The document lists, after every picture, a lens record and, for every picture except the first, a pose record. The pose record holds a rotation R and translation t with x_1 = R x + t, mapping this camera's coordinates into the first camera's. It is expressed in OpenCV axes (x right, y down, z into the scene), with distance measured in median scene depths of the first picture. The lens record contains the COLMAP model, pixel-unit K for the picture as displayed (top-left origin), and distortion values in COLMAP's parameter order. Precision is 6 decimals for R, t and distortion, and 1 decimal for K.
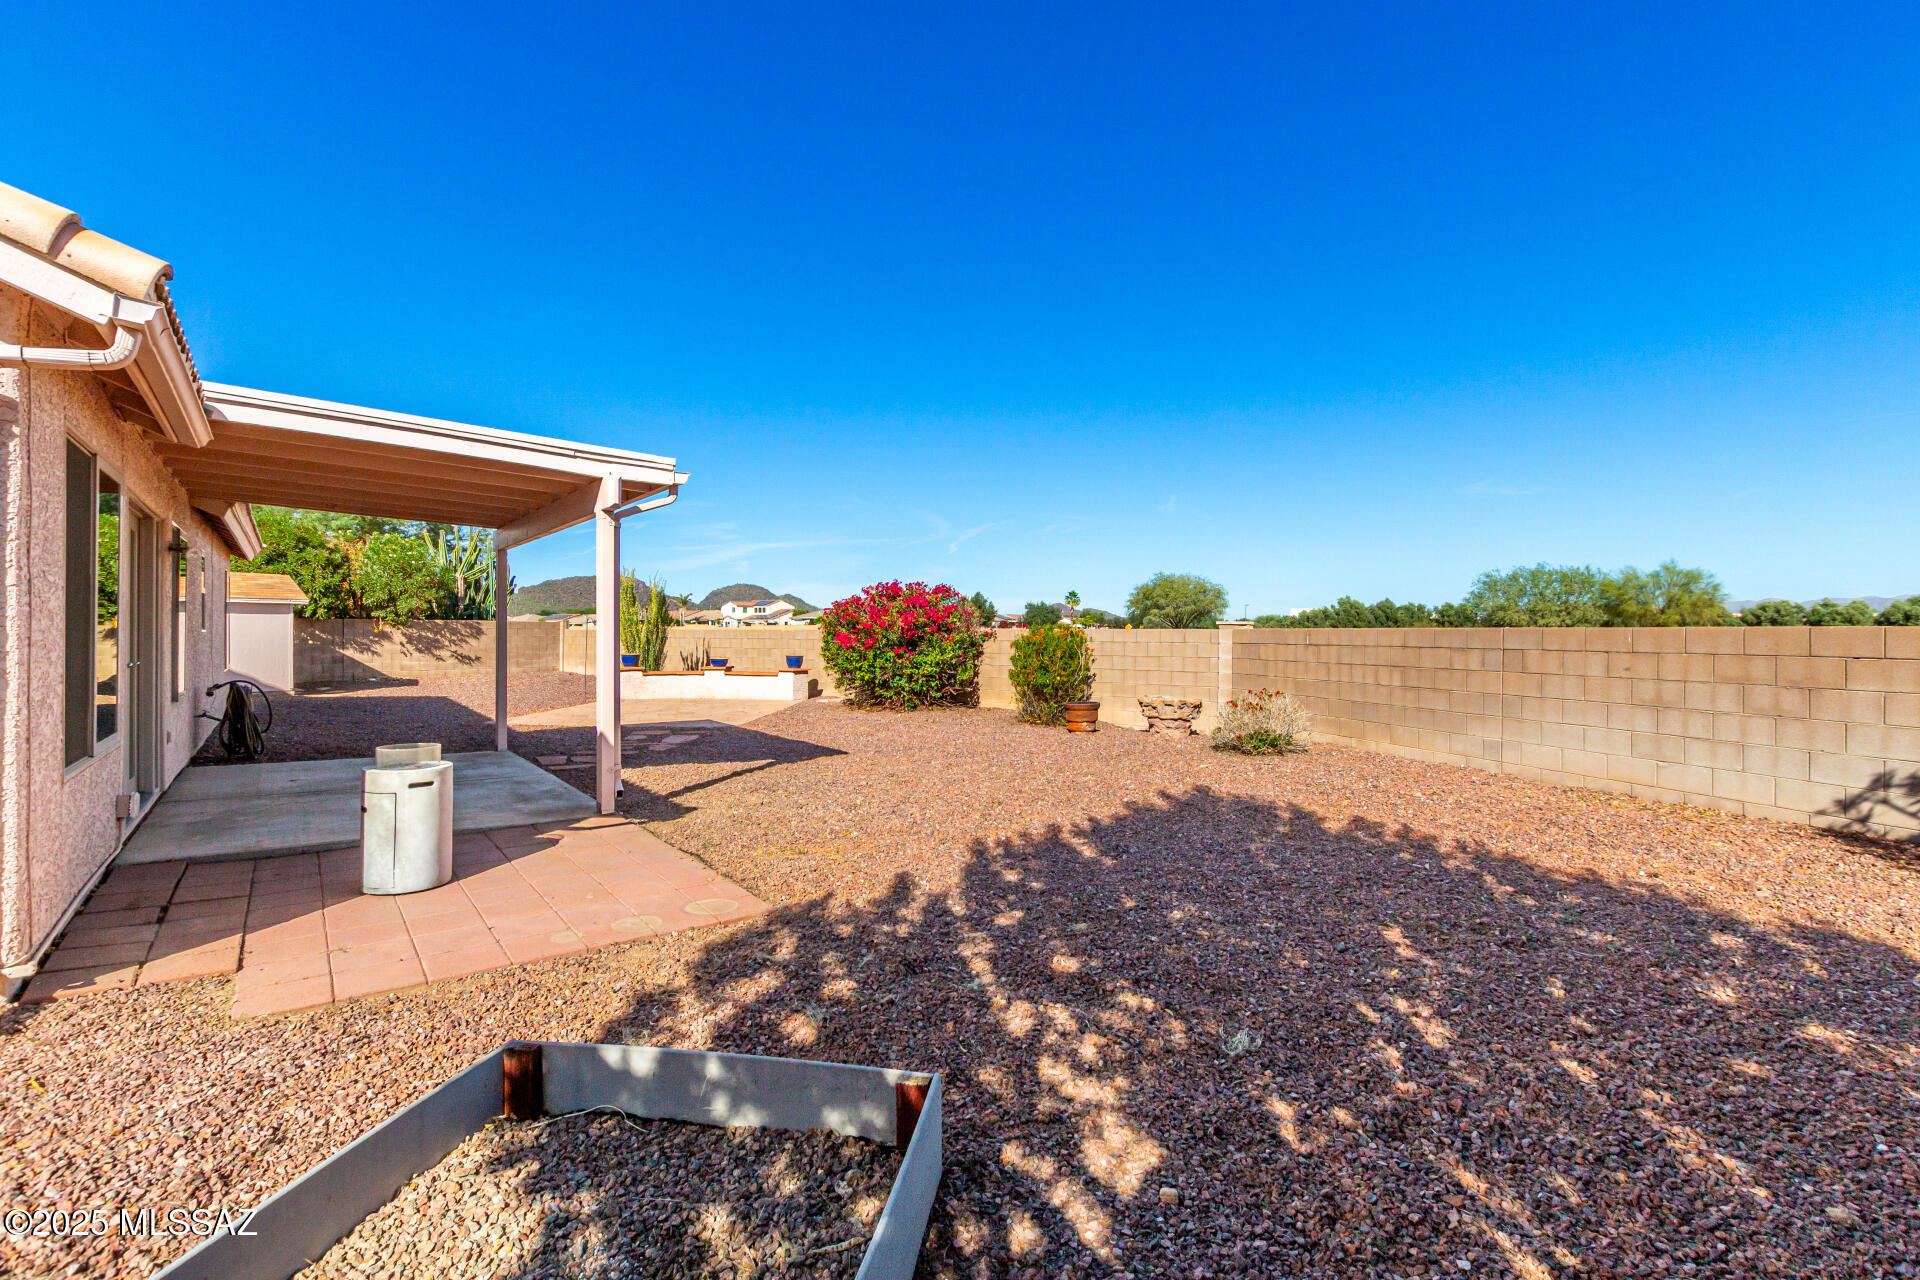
lens RADIAL K [[878.6, 0, 962.9], [0, 878.6, 639.5], [0, 0, 1]] dist [0.007454, -0.004184]
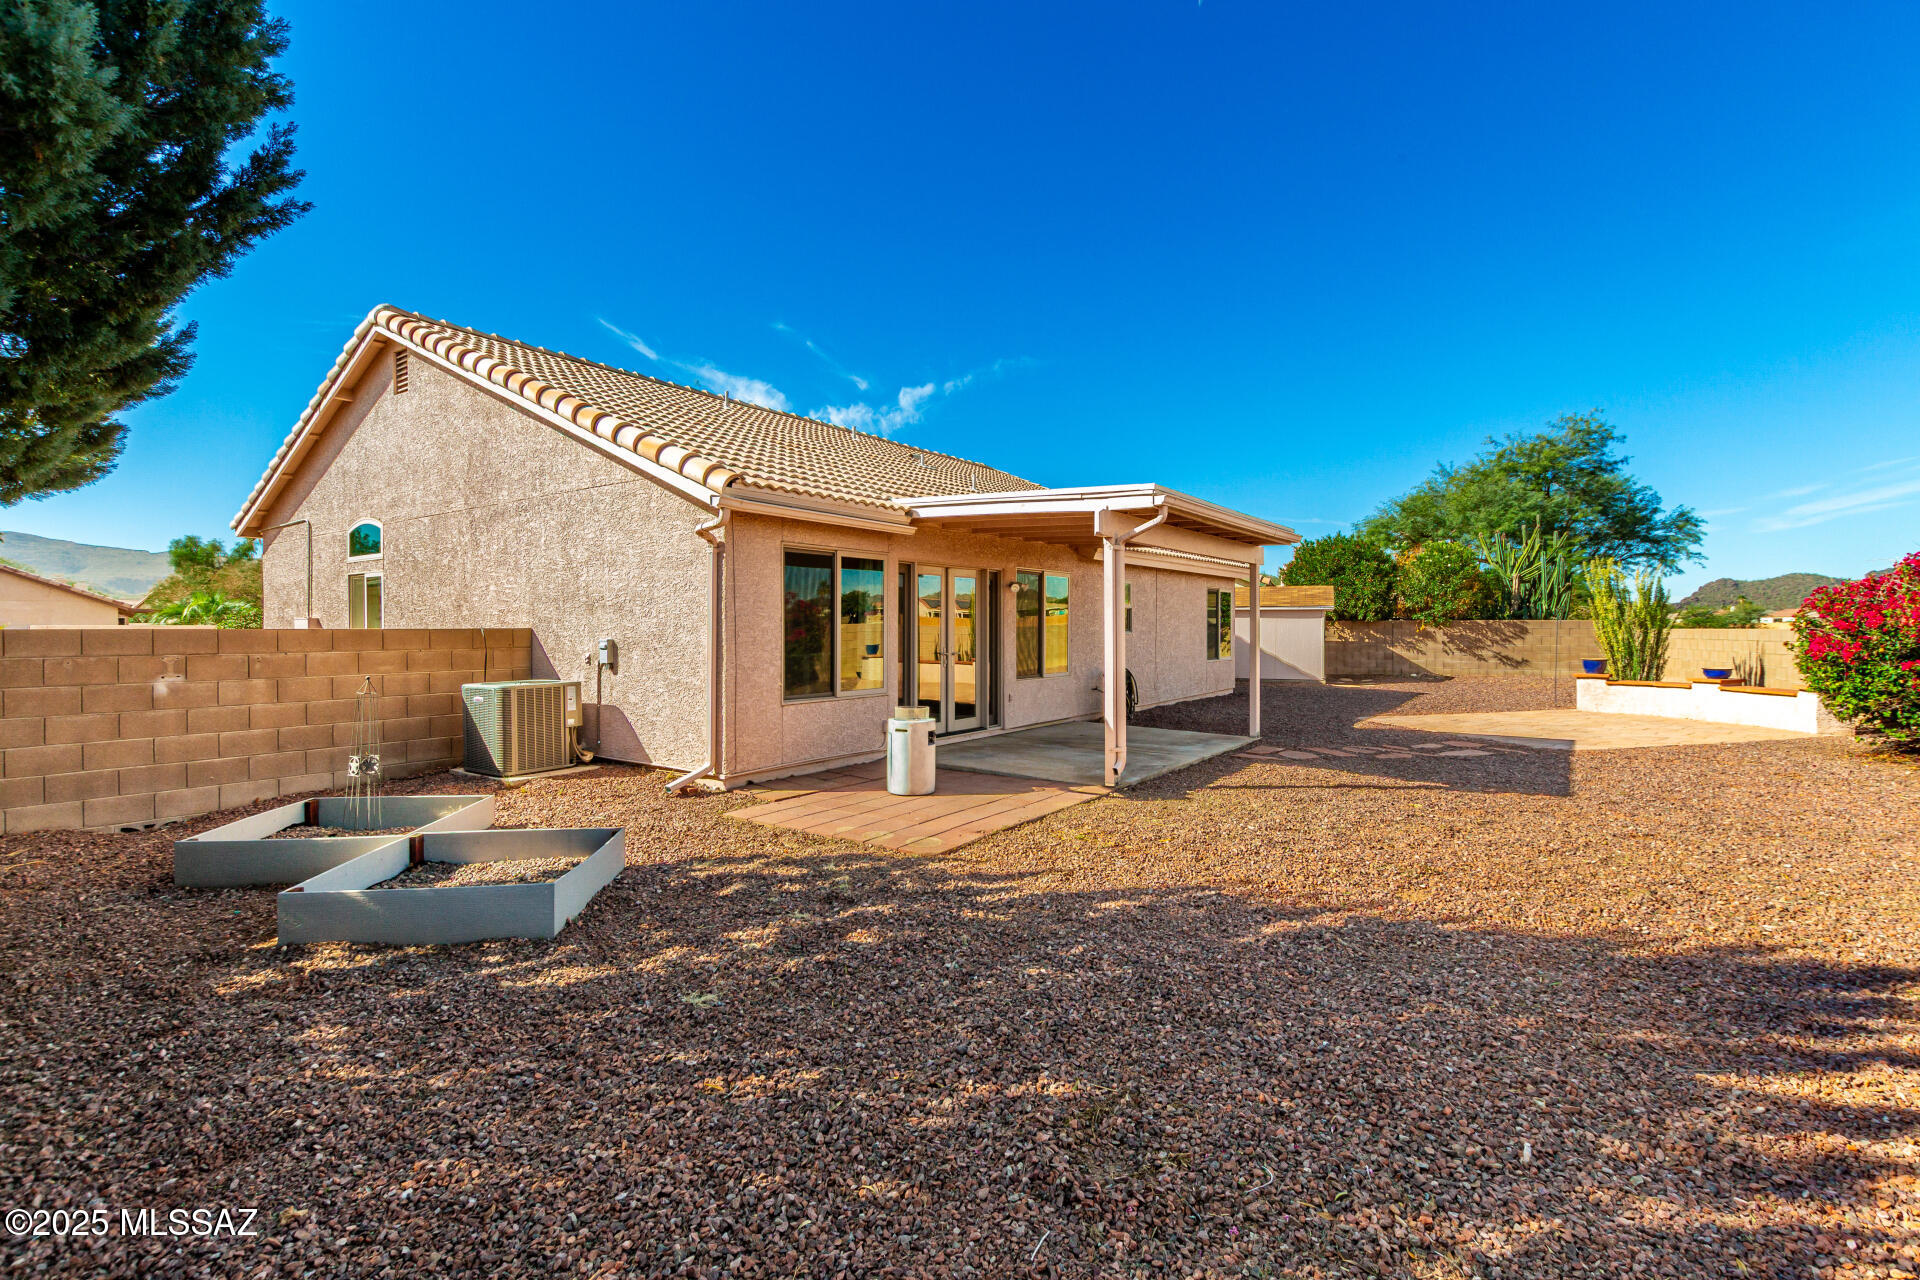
lens RADIAL K [[878.6, 0, 962.0], [0, 878.6, 631.8], [0, 0, 1]] dist [0.007454, -0.004184]
pose [[0.279950, 0.000802, -0.960014, 0.234209], [-0.006398, 0.999979, -0.001030, -0.004196], [0.959993, 0.006431, 0.279949, 0.153241]]
